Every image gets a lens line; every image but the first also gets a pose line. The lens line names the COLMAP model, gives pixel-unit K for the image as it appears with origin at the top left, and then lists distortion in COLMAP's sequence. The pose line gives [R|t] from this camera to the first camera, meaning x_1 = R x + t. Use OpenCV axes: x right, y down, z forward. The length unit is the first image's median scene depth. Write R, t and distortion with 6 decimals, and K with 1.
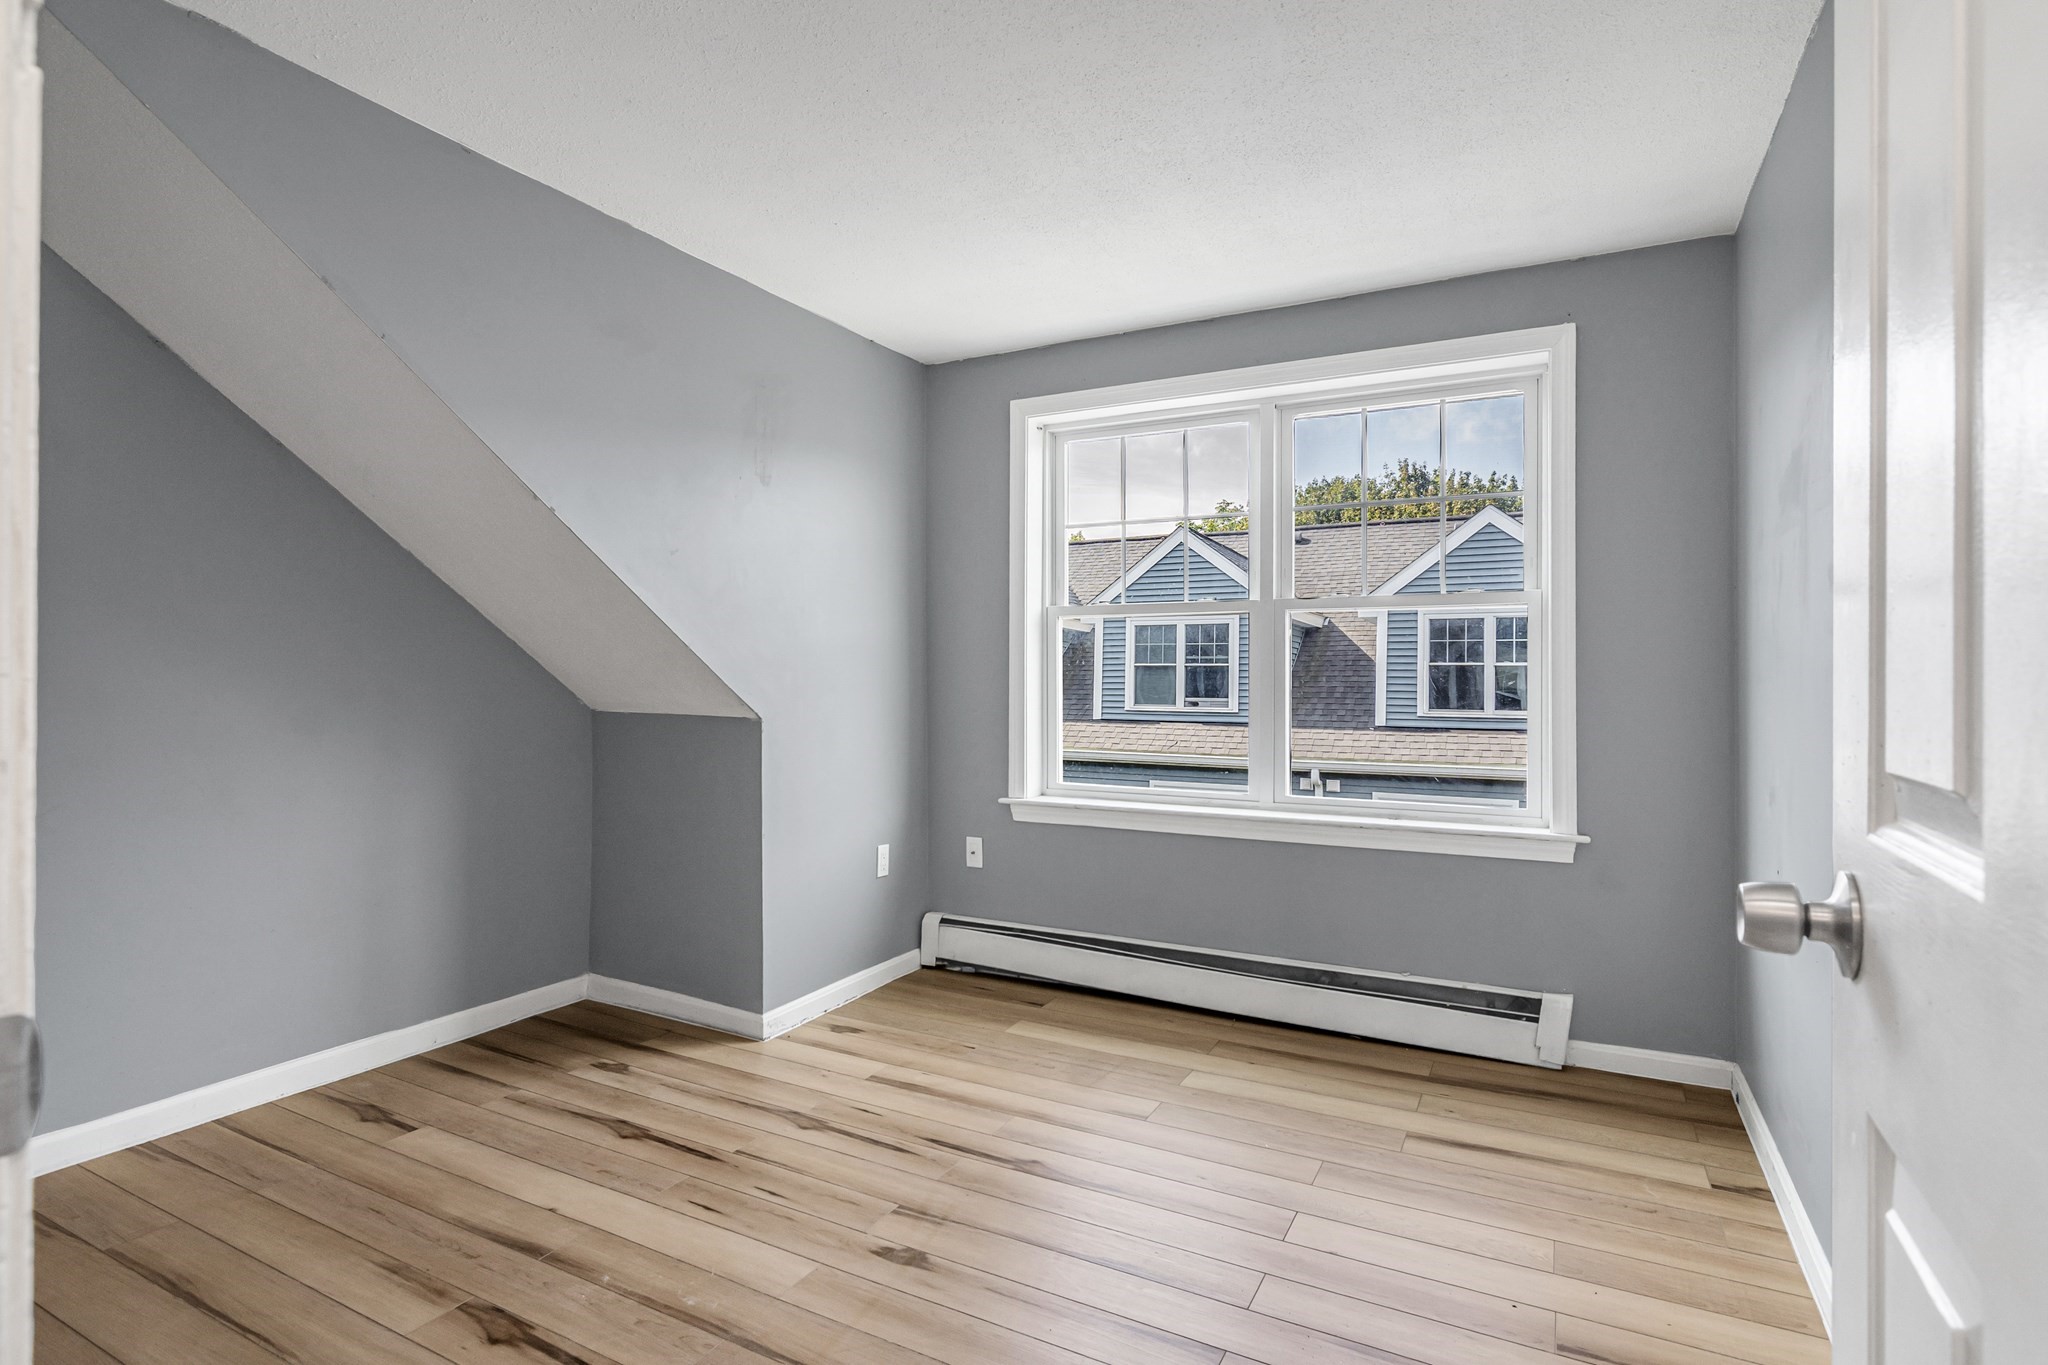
lens RADIAL K [[1015.3, 0, 1064.6], [0, 1015.3, 694.5], [0, 0, 1]] dist [-0.002646, 0.001317]
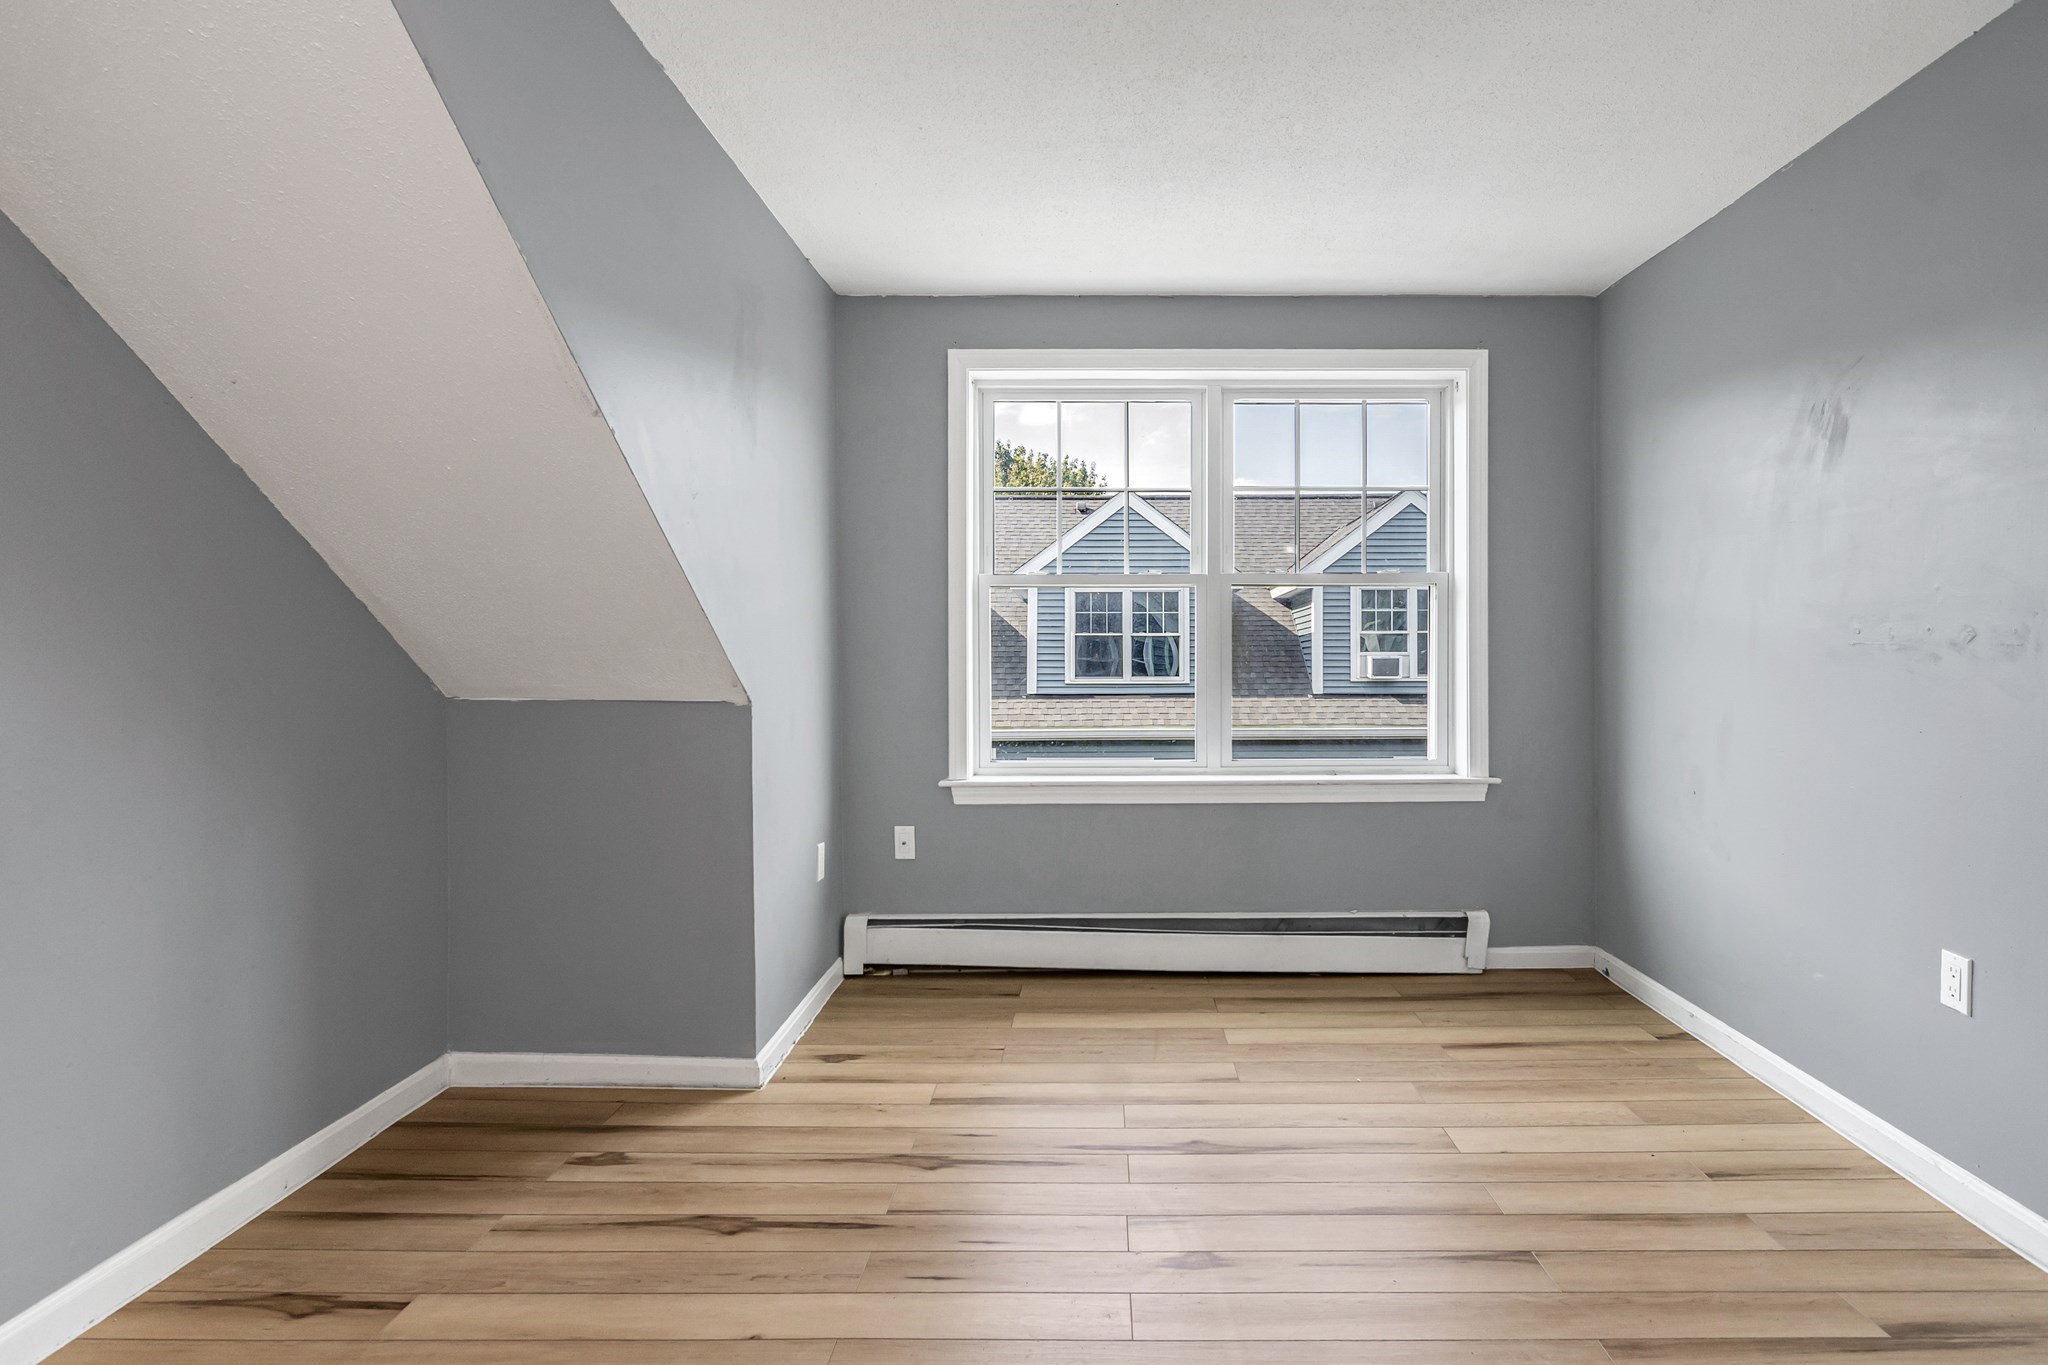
lens RADIAL K [[1015.3, 0, 1148.1], [0, 1015.3, 687.6], [0, 0, 1]] dist [-0.002646, 0.001317]
pose [[0.884488, -0.024132, 0.465938, -0.405349], [0.013560, 0.999569, 0.026030, -0.005886], [-0.466365, -0.016705, 0.884434, 0.121419]]
